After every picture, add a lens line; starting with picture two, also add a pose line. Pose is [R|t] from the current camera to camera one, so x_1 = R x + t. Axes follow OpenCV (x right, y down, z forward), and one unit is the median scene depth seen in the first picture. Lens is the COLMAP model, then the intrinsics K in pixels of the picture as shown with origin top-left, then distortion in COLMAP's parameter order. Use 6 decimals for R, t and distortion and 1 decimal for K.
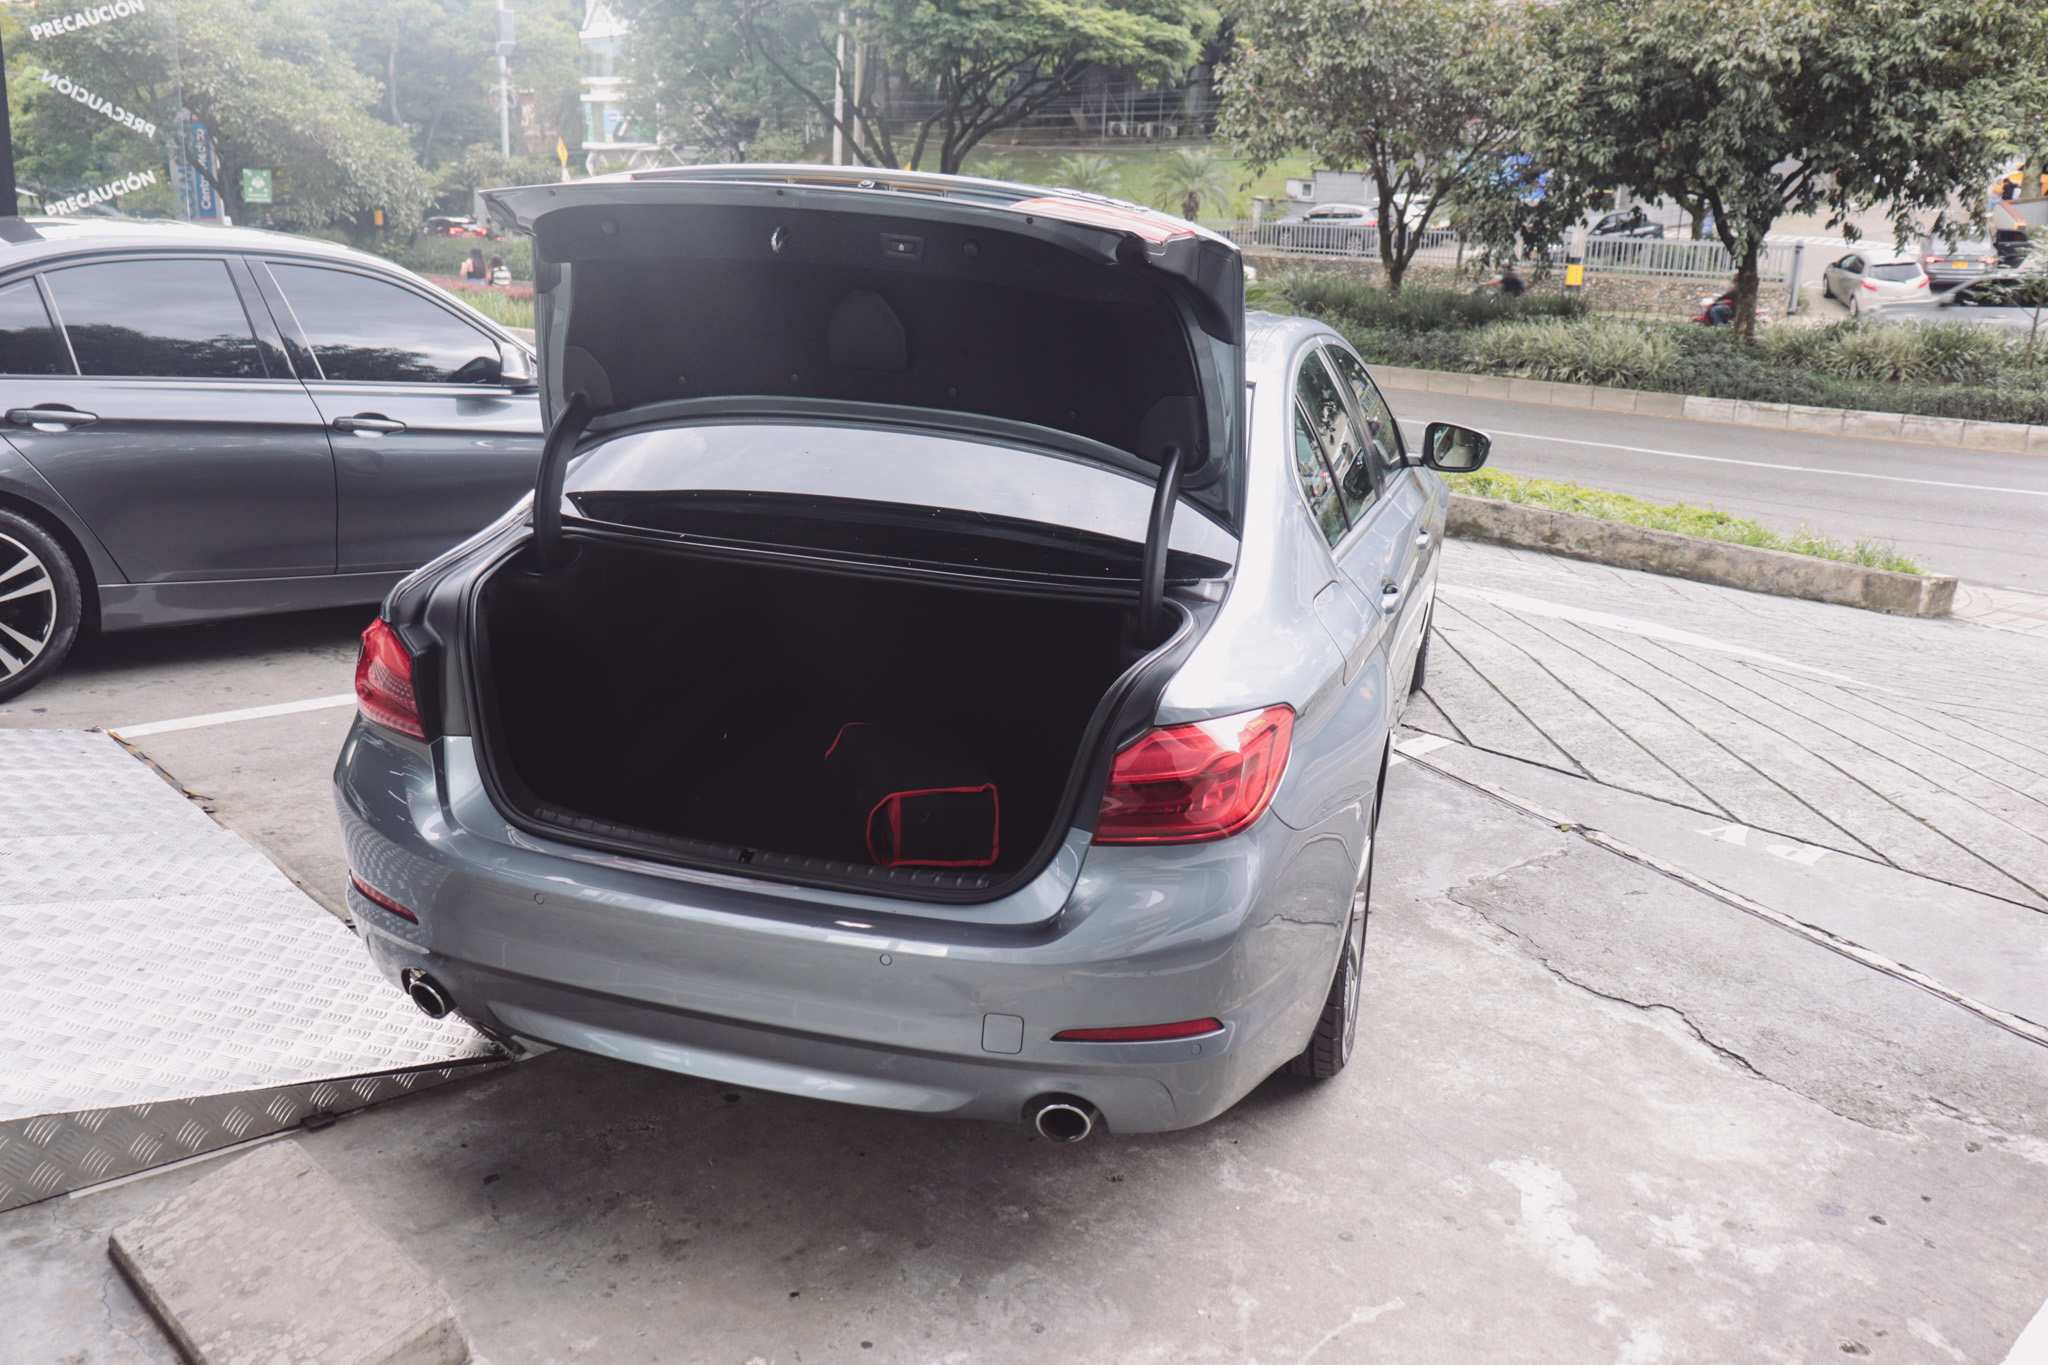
lens RADIAL K [[1678.6, 0, 1019.8], [0, 1678.6, 700.6], [0, 0, 1]] dist [0.013843, -0.004599]
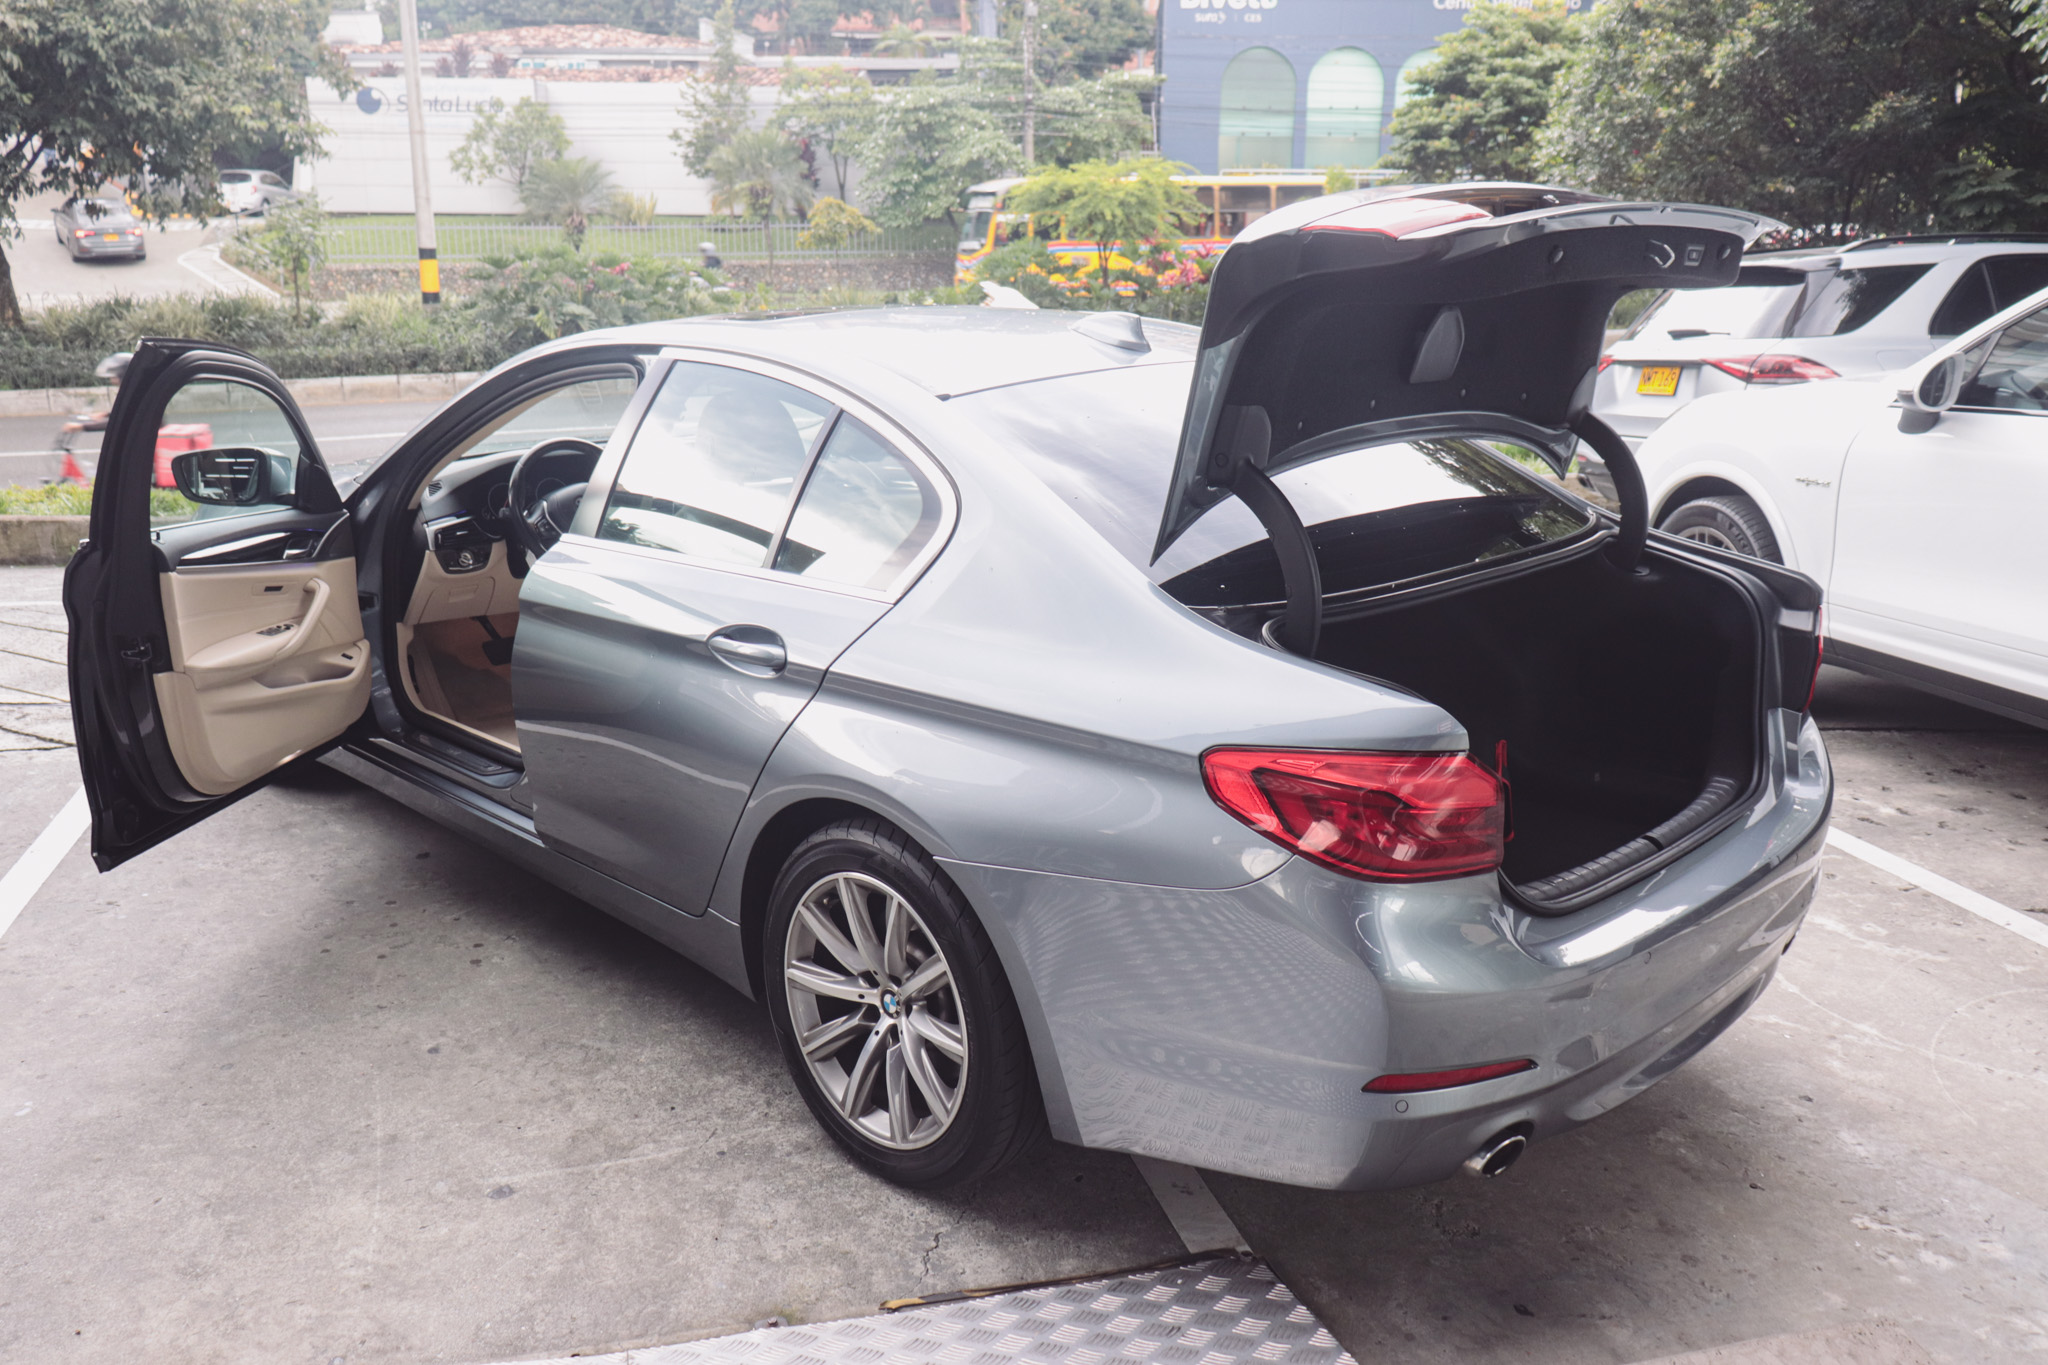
lens RADIAL K [[1634.1, 0, 1017.3], [0, 1634.1, 682.3], [0, 0, 1]] dist [-0.001720, 0.002352]
pose [[0.480932, -0.276558, 0.831997, -0.109830], [0.263597, 0.950654, 0.163629, -0.025744], [-0.836194, 0.140618, 0.530100, 0.072176]]
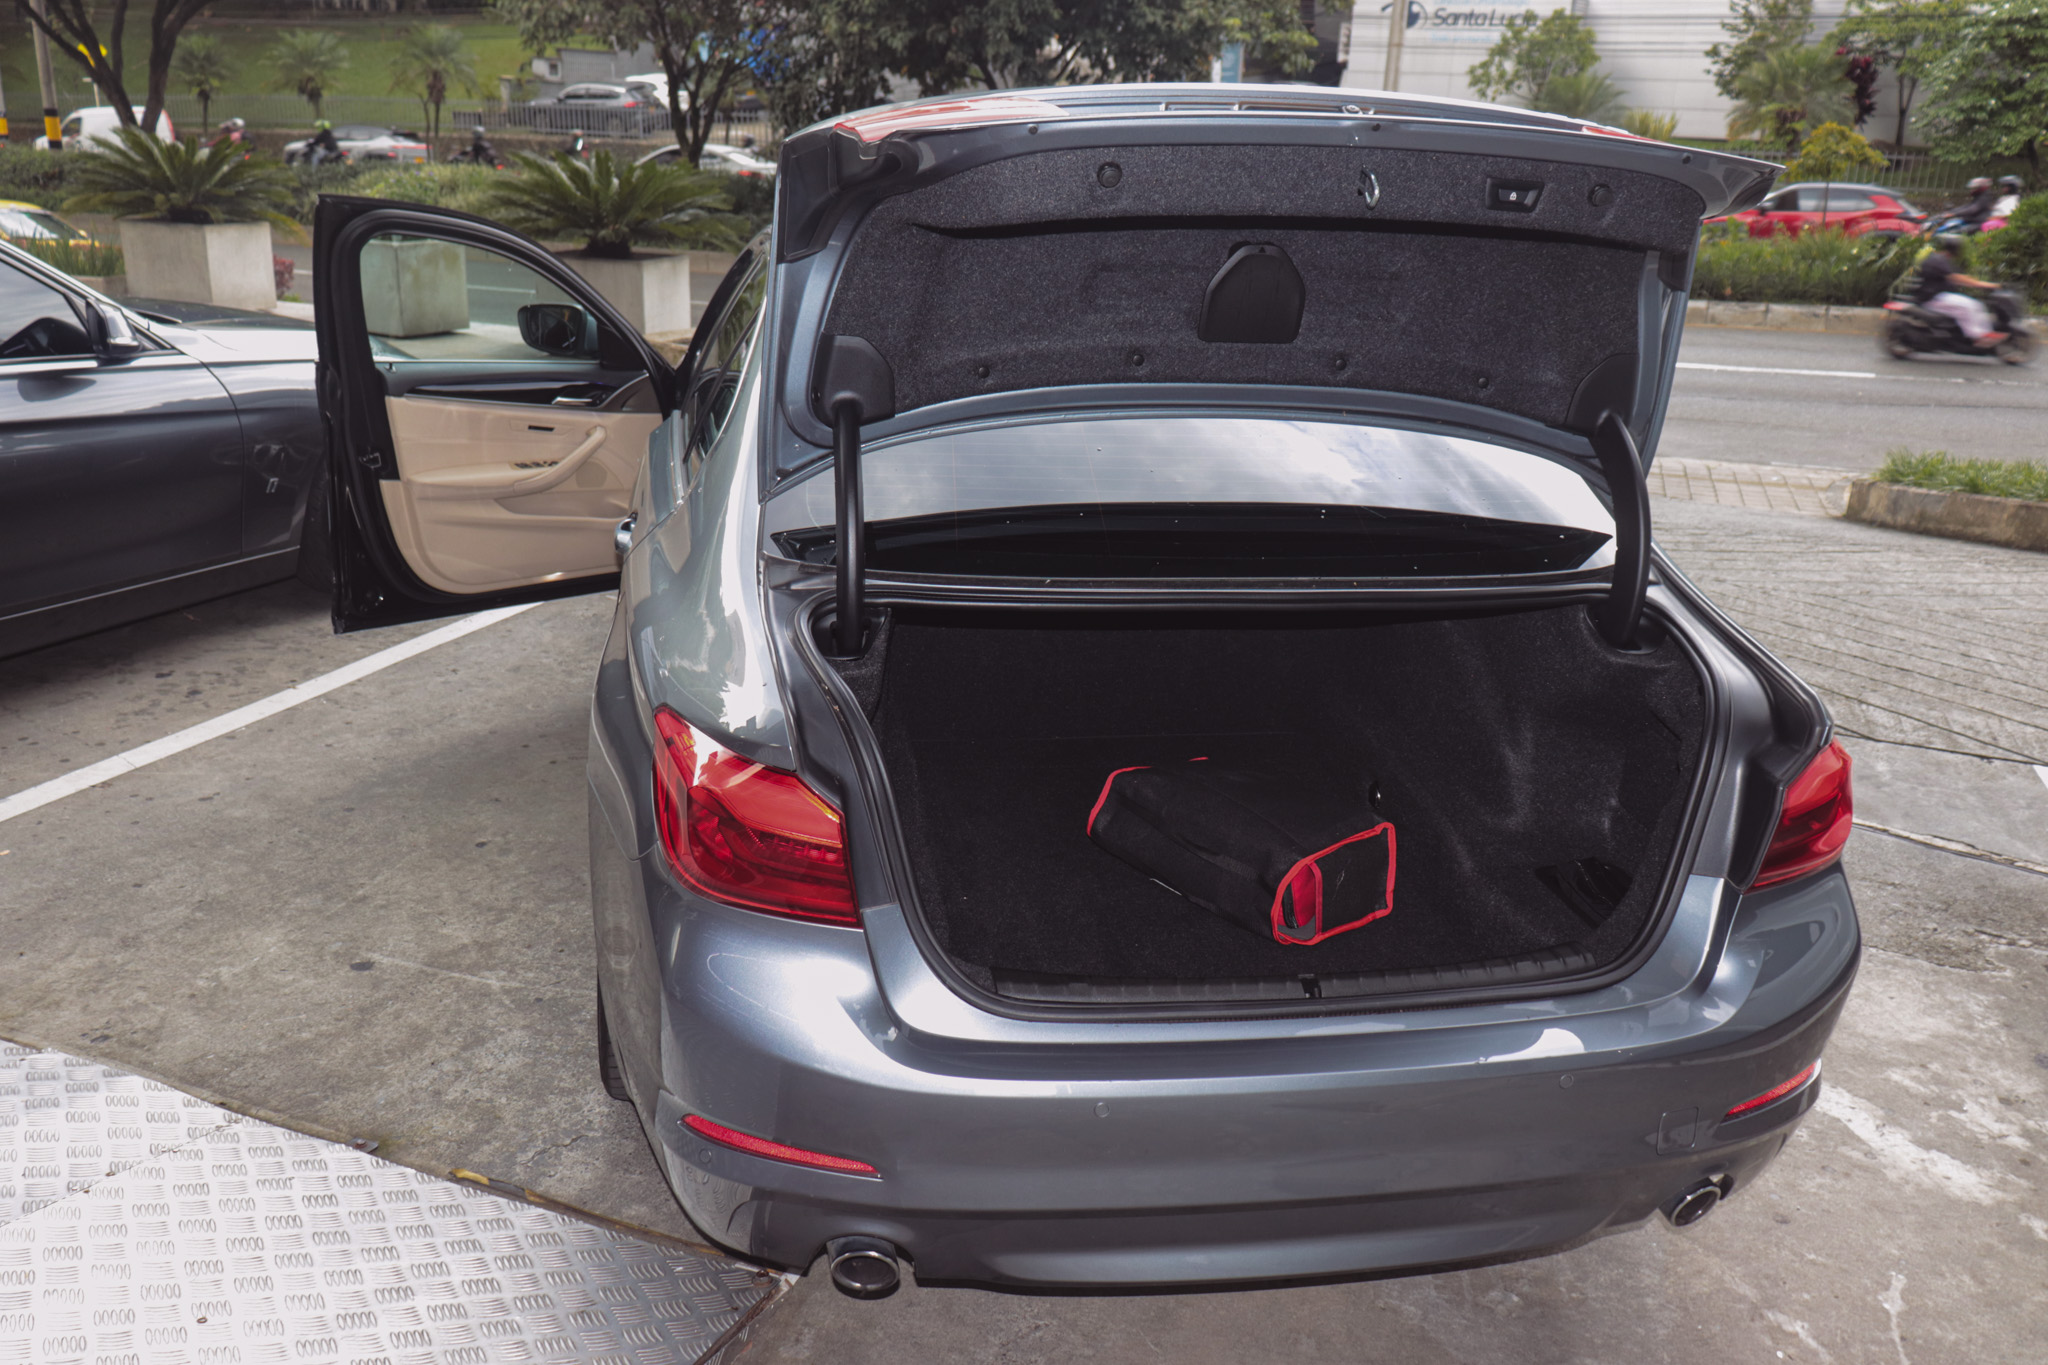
lens RADIAL K [[1633.0, 0, 1016.9], [0, 1633.0, 681.2], [0, 0, 1]] dist [-0.005840, 0.007285]
pose [[0.899899, -0.150732, 0.409221, -0.053429], [0.123959, 0.988073, 0.091353, -0.012503], [-0.418110, -0.031482, 0.907851, 0.034428]]
